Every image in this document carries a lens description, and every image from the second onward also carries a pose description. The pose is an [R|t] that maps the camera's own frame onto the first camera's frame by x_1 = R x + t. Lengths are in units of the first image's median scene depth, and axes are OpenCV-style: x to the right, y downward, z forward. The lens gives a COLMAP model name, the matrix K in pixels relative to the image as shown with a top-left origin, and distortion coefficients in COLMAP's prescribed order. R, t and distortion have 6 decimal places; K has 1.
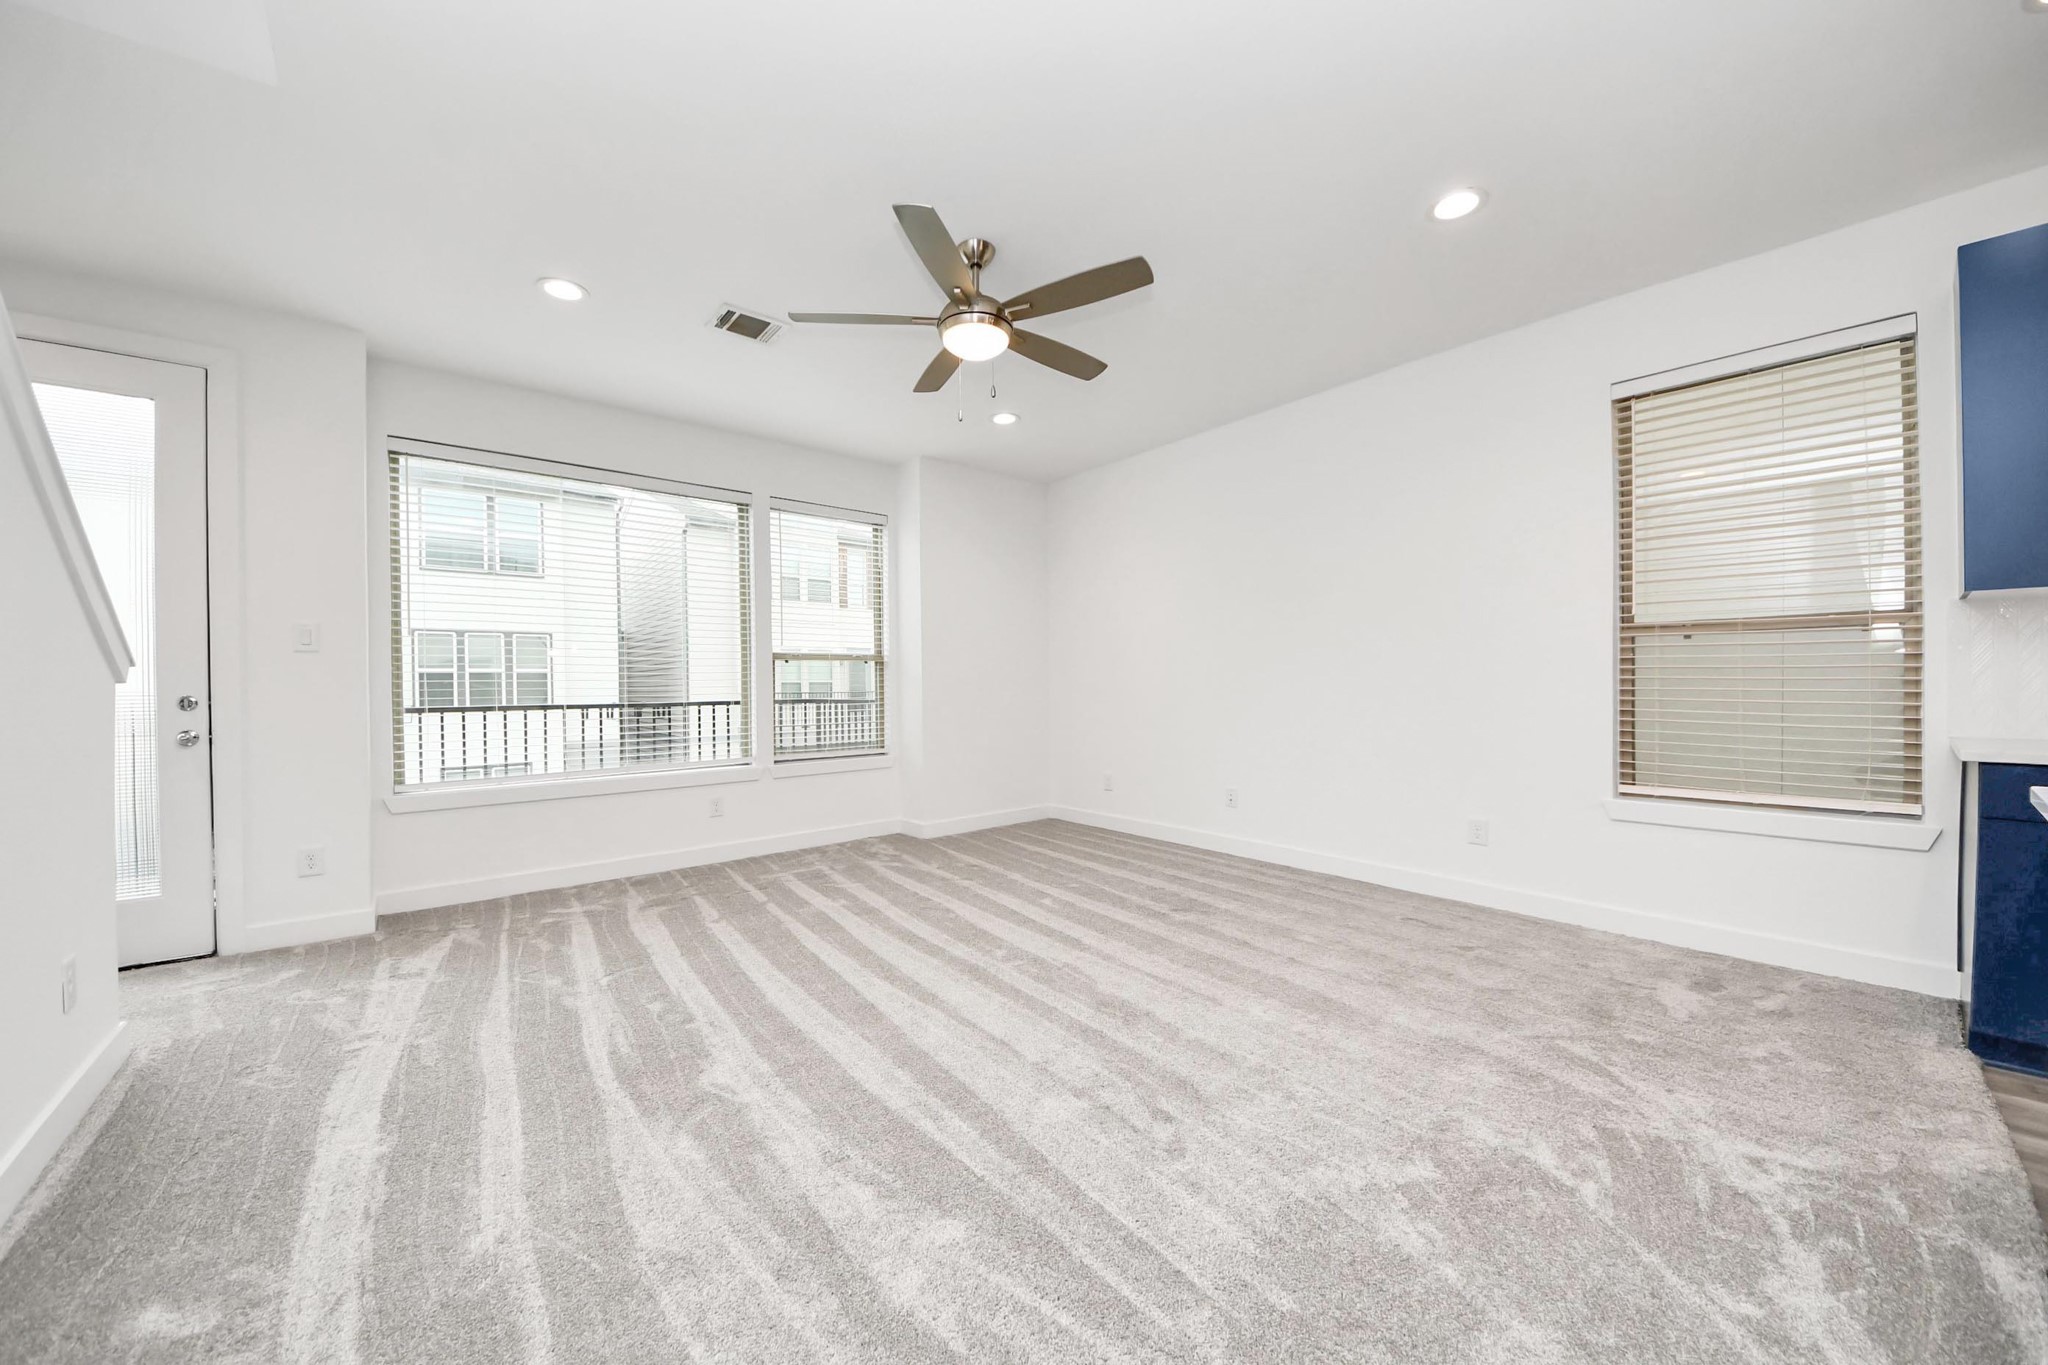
lens RADIAL K [[777.5, 0, 1023.1], [0, 777.5, 687.3], [0, 0, 1]] dist [0.002108, 0.000155]
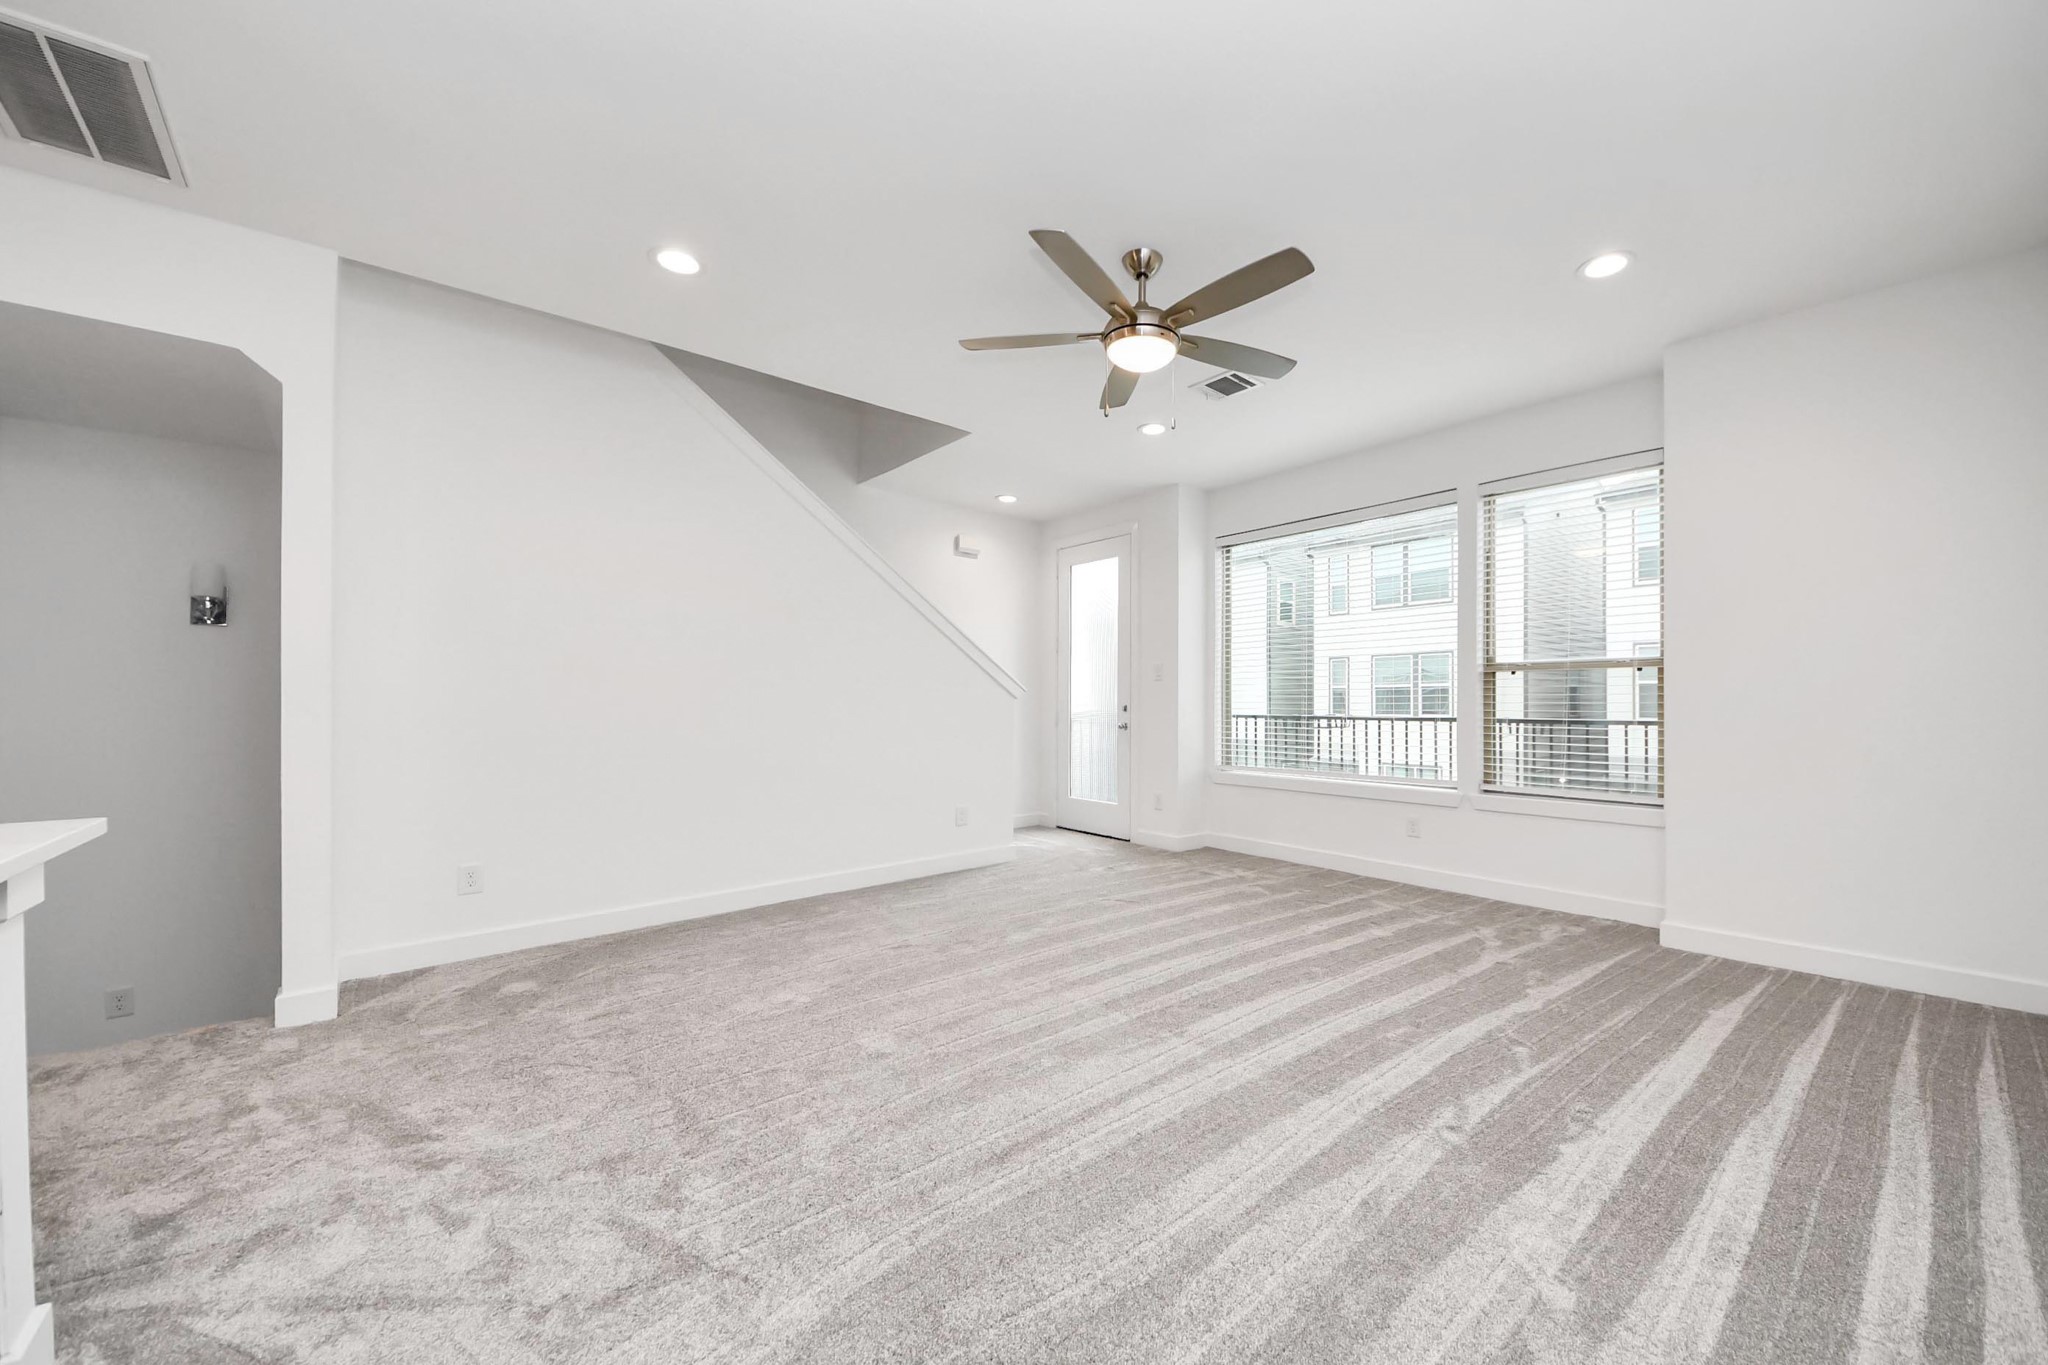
lens RADIAL K [[734.2, 0, 1001.4], [0, 734.2, 695.9], [0, 0, 1]] dist [0.001295, -0.011042]
pose [[-0.041791, 0.002079, -0.999124, 0.538640], [-0.005978, 0.999979, 0.002331, -0.008128], [0.999108, 0.006070, -0.041778, 0.534111]]
